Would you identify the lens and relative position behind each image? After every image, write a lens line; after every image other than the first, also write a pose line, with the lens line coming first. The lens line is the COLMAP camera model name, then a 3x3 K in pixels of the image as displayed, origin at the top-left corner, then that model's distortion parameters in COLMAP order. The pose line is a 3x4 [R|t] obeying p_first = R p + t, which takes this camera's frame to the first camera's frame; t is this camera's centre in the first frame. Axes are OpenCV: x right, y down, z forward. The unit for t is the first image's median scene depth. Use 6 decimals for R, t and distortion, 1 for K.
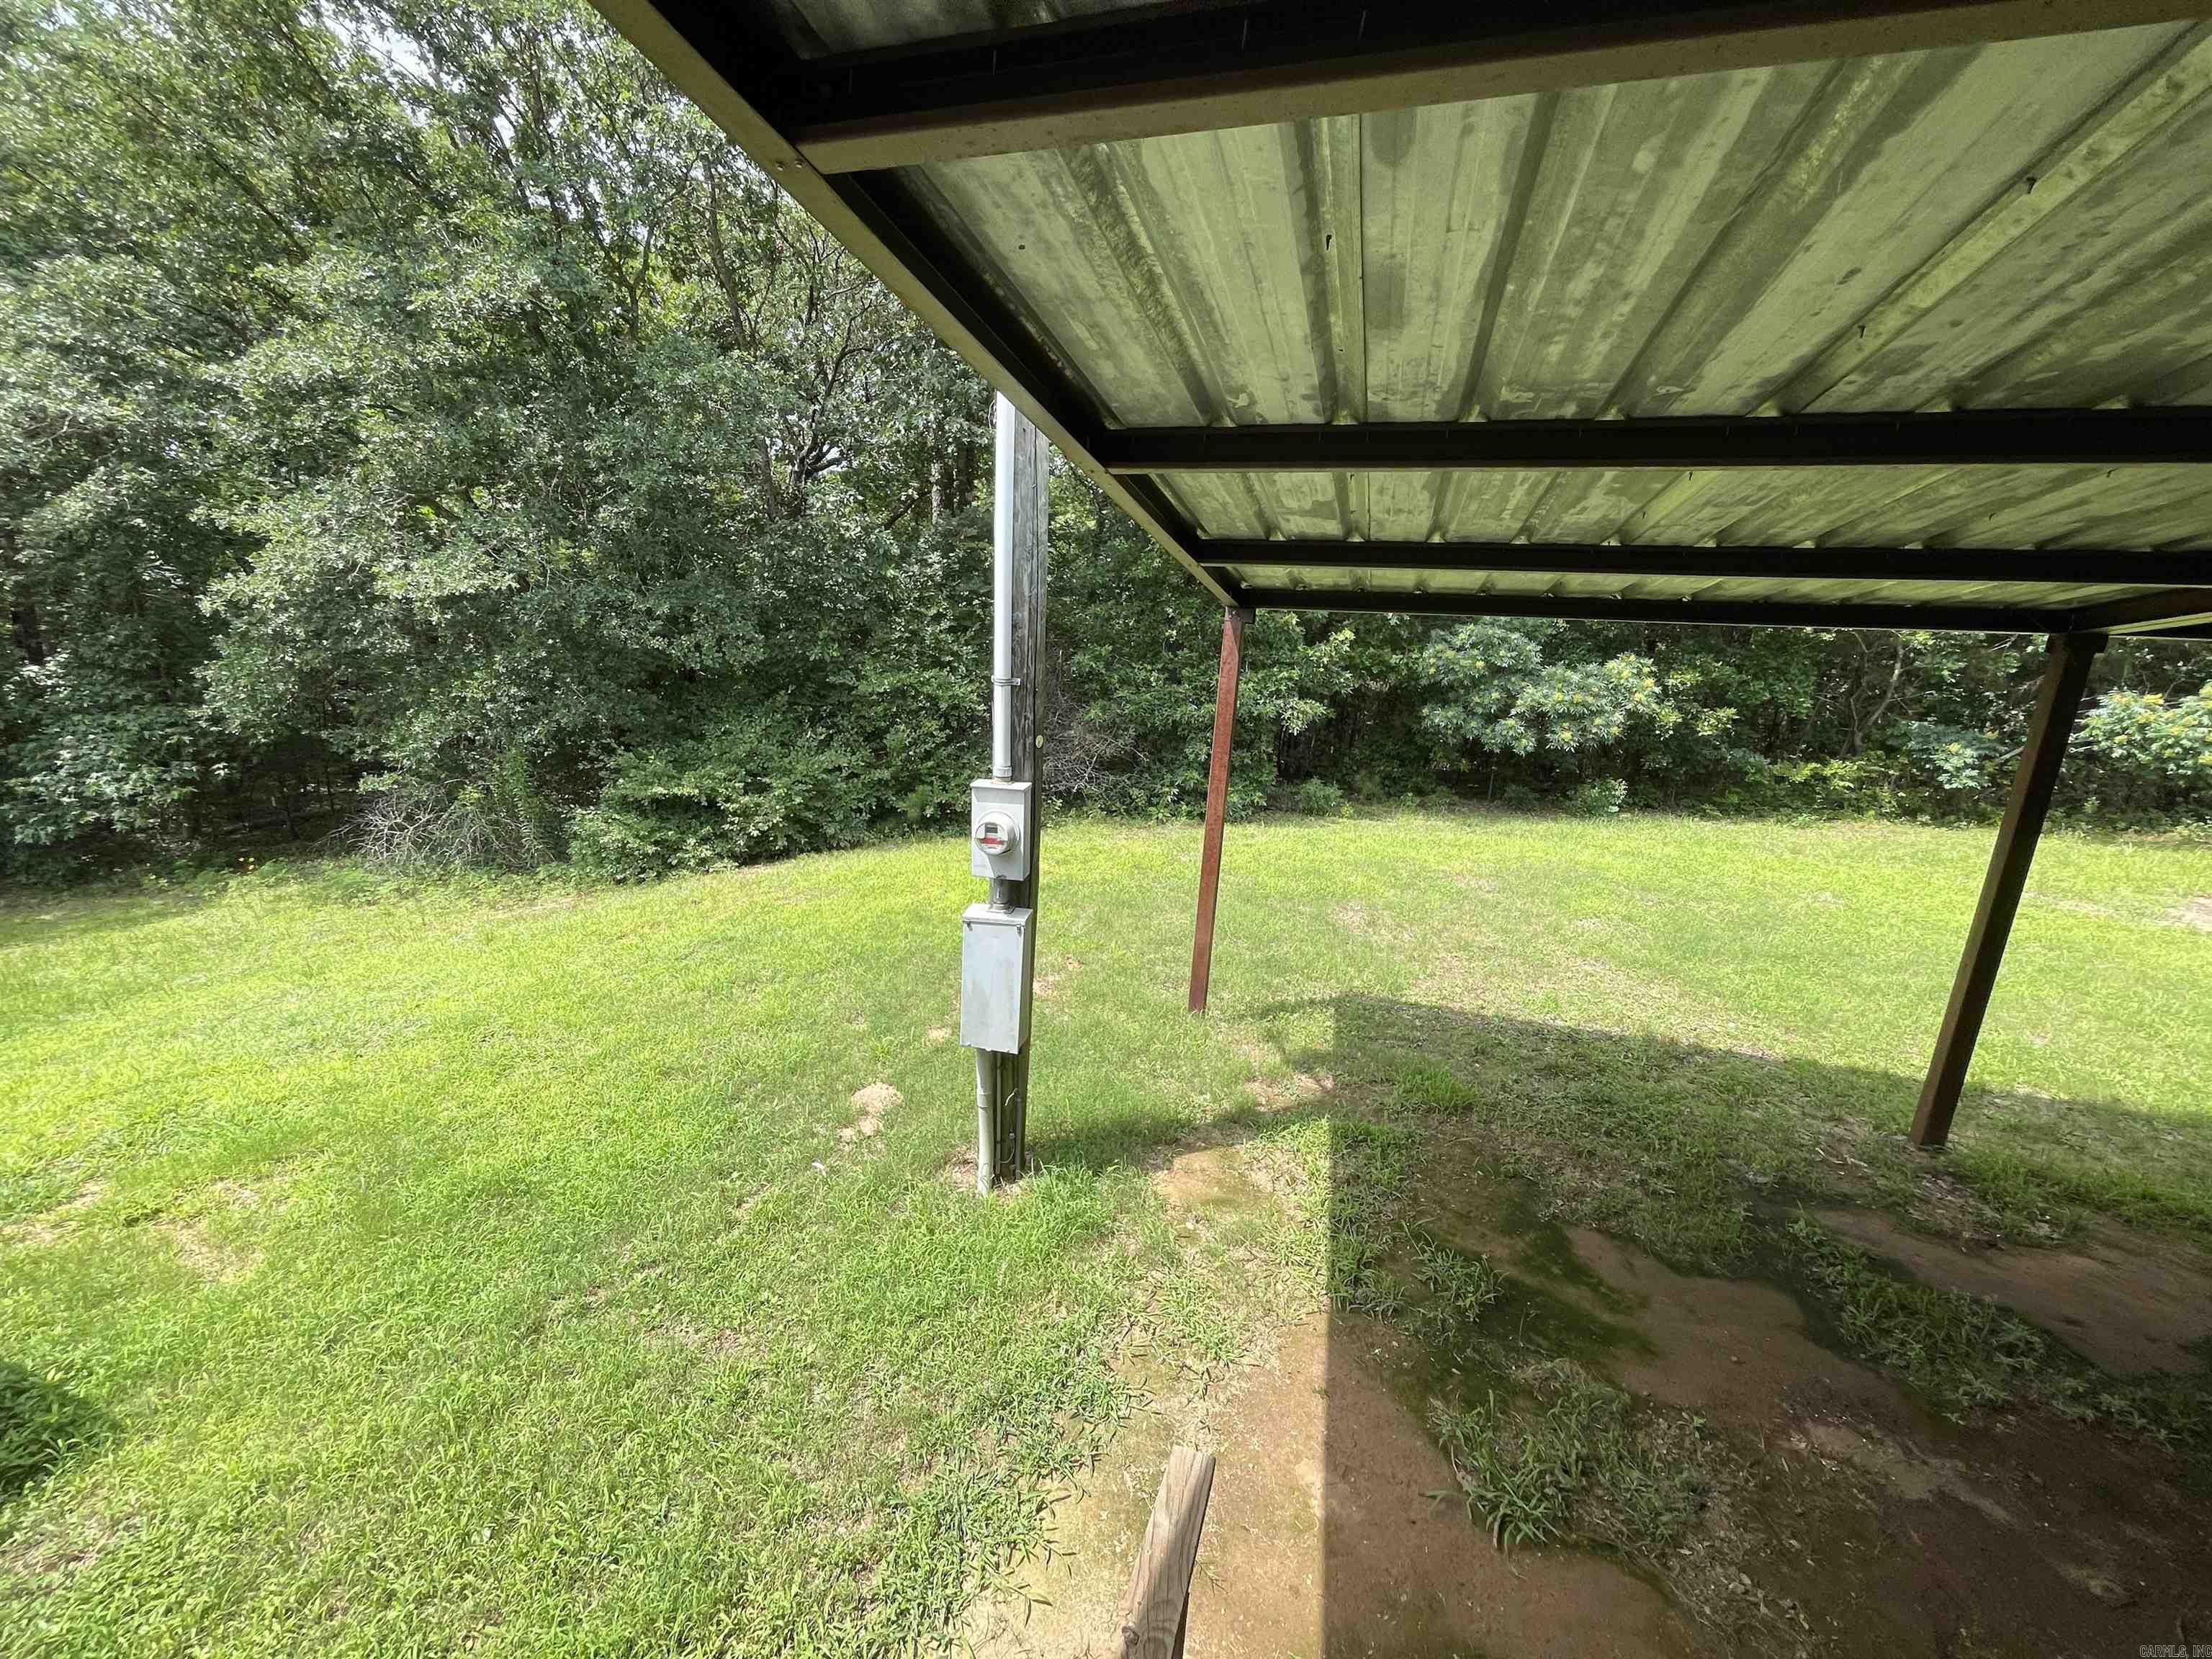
lens RADIAL K [[892.1, 0, 1086.6], [0, 892.1, 836.8], [0, 0, 1]] dist [-0.002584, 0.000422]
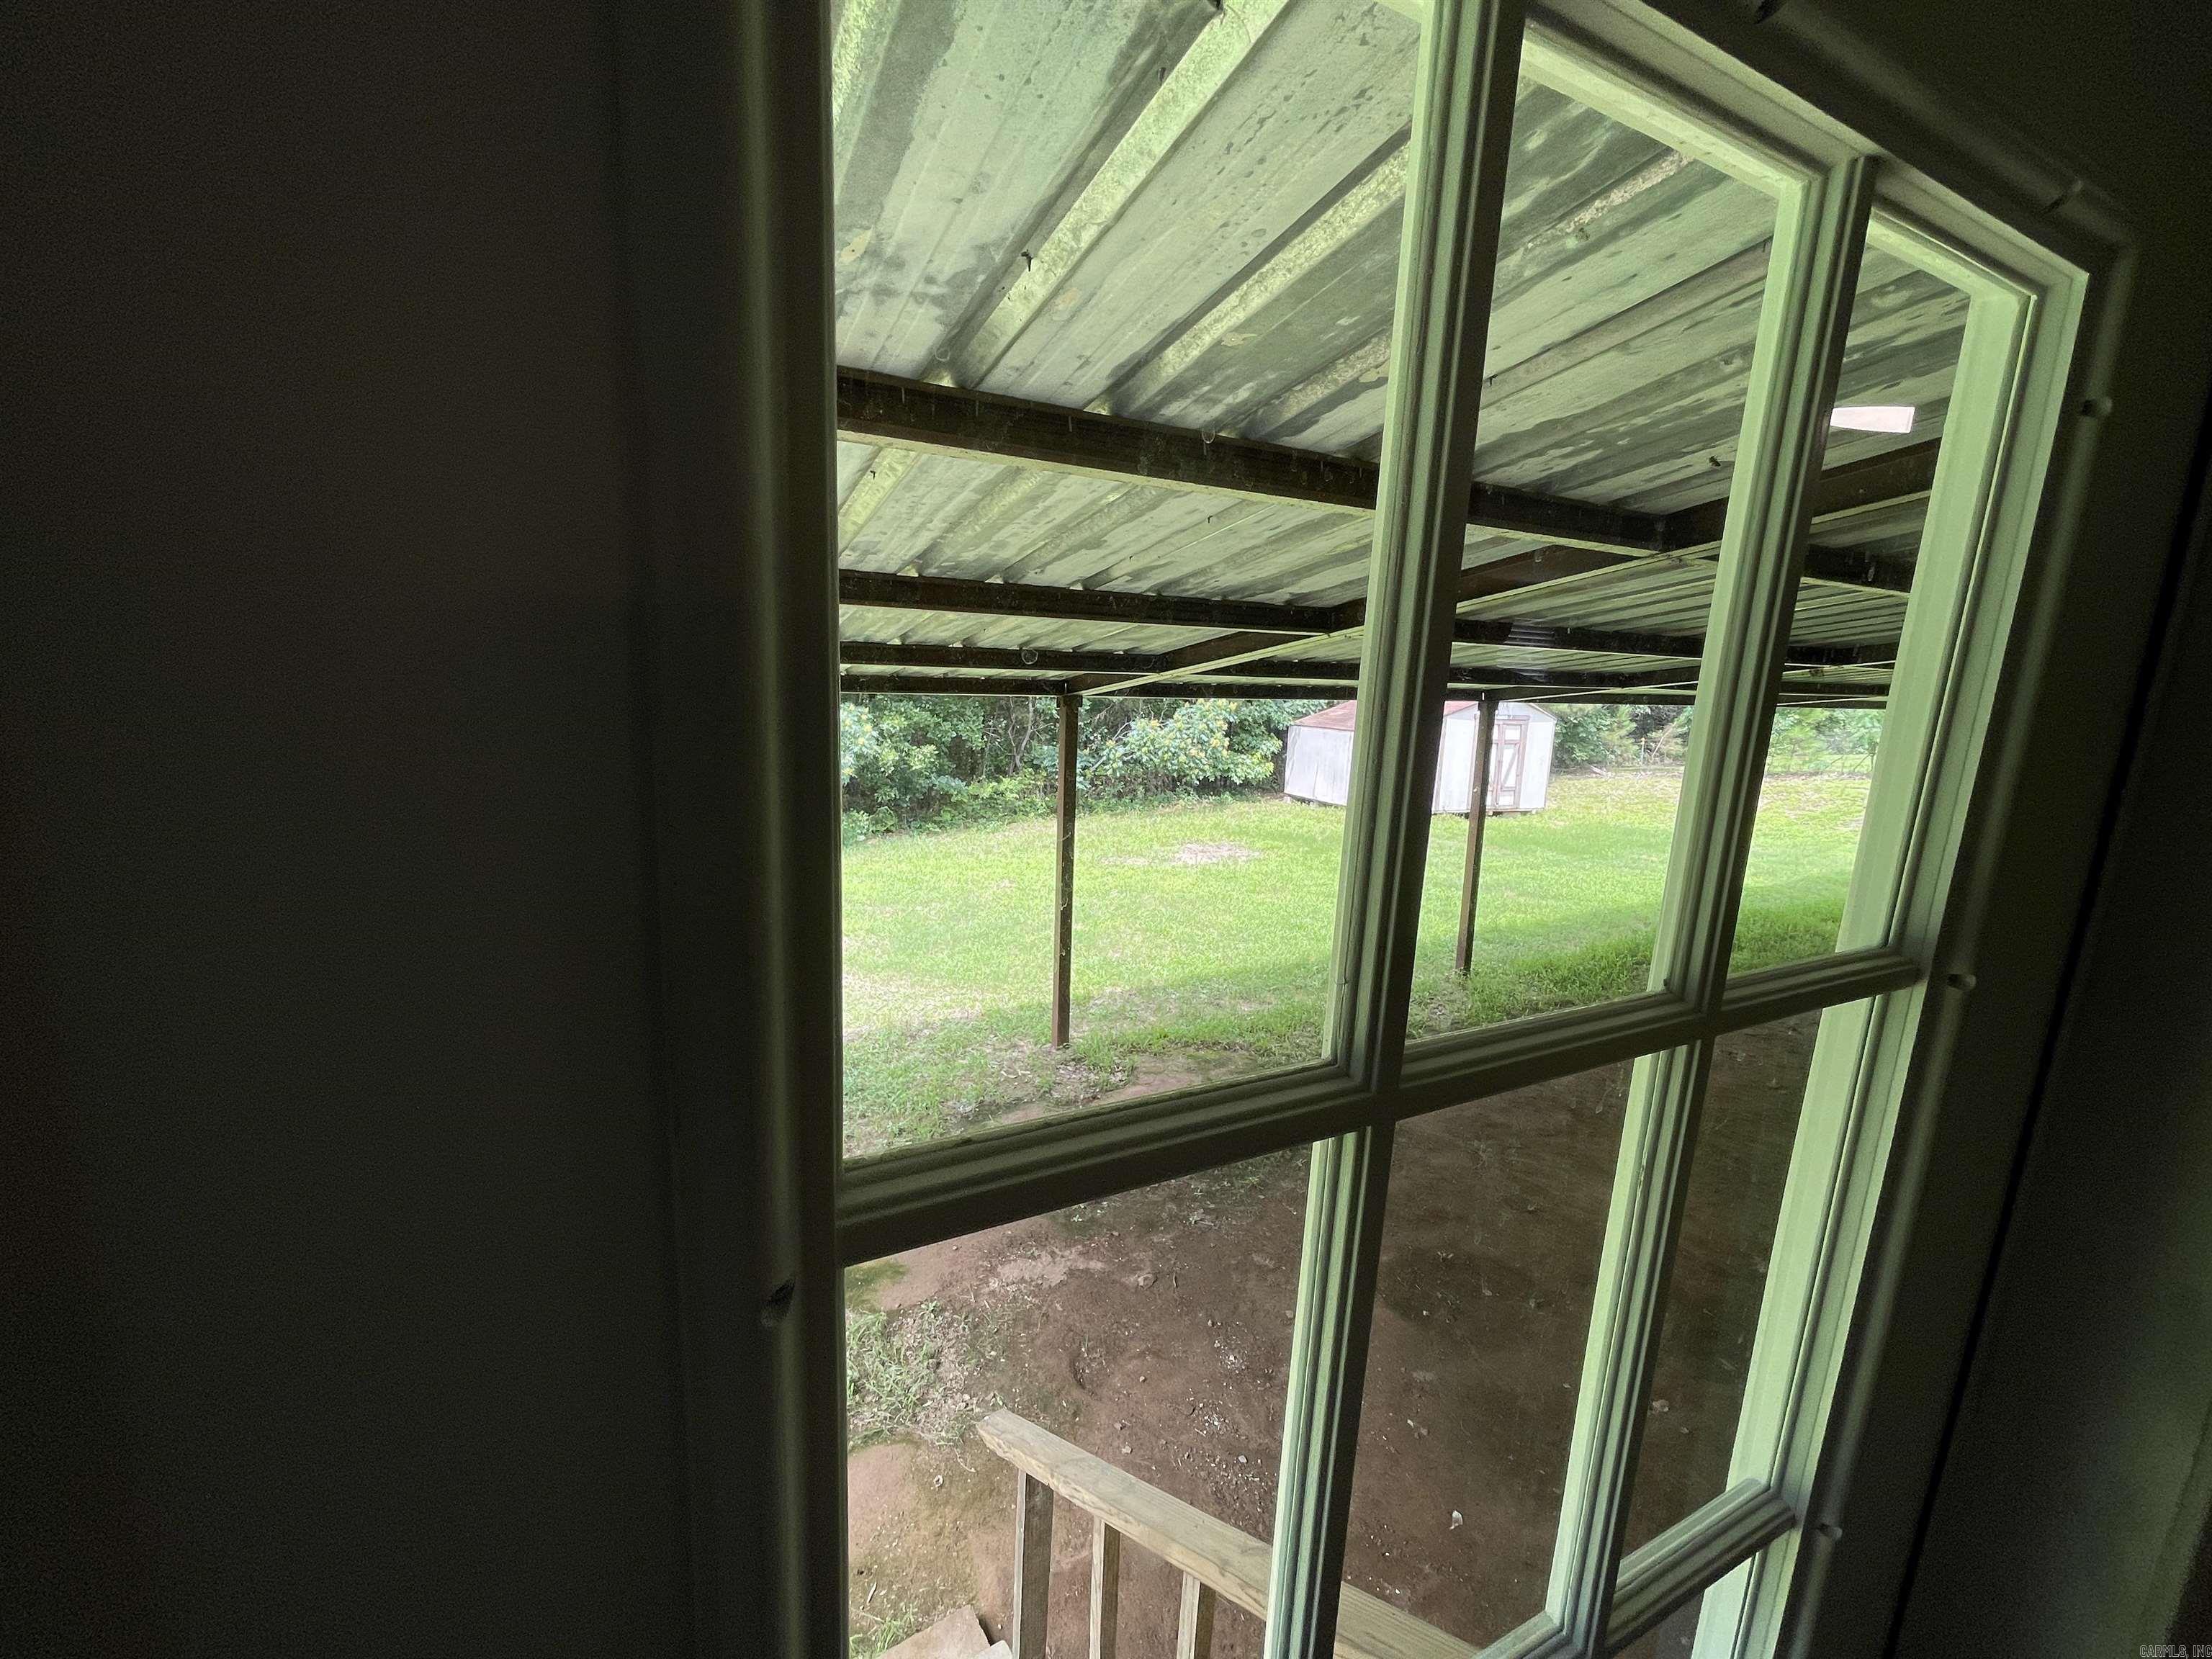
lens RADIAL K [[892.1, 0, 1098.6], [0, 892.1, 830.5], [0, 0, 1]] dist [-0.002584, 0.000422]
pose [[0.704801, -0.127734, 0.697811, 0.017551], [0.168427, 0.985660, 0.010311, -0.001229], [-0.689121, 0.110263, 0.716208, -0.090803]]
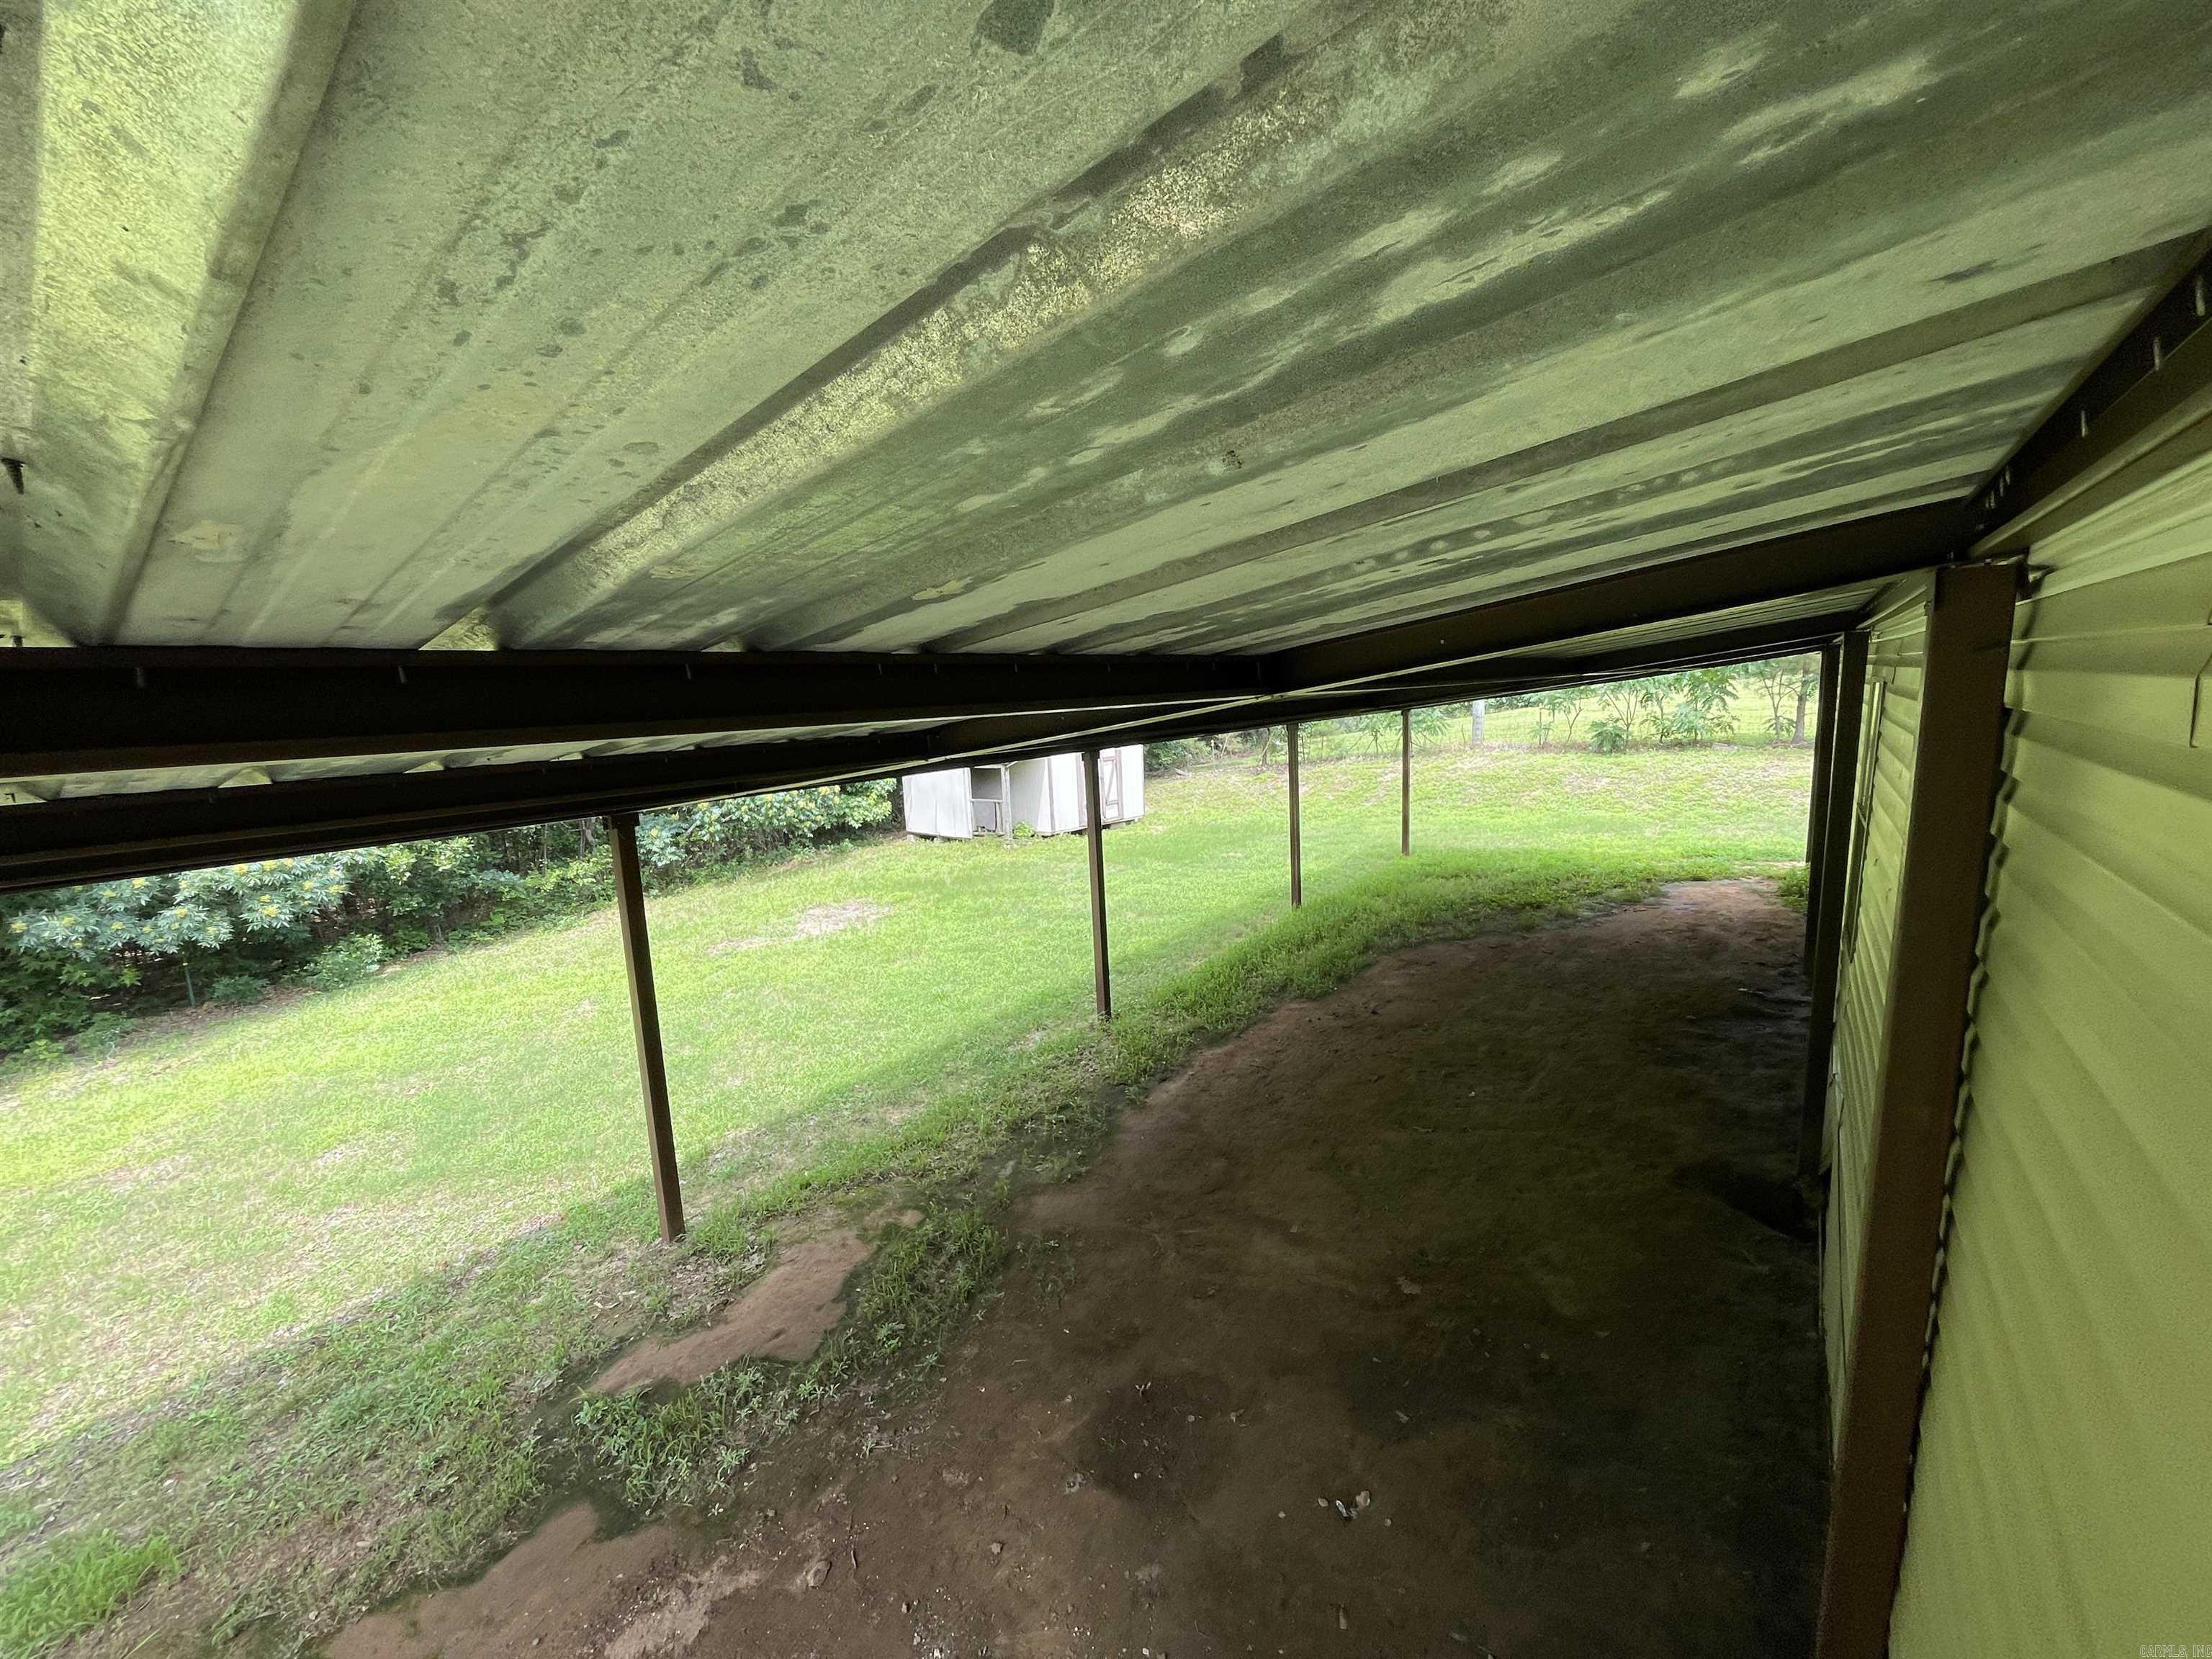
lens RADIAL K [[892.1, 0, 1103.2], [0, 892.1, 837.2], [0, 0, 1]] dist [-0.002584, 0.000422]
pose [[0.338976, -0.191554, 0.921088, 0.122045], [0.286305, 0.953619, 0.092954, -0.080765], [-0.896172, 0.232203, 0.378097, -0.055267]]
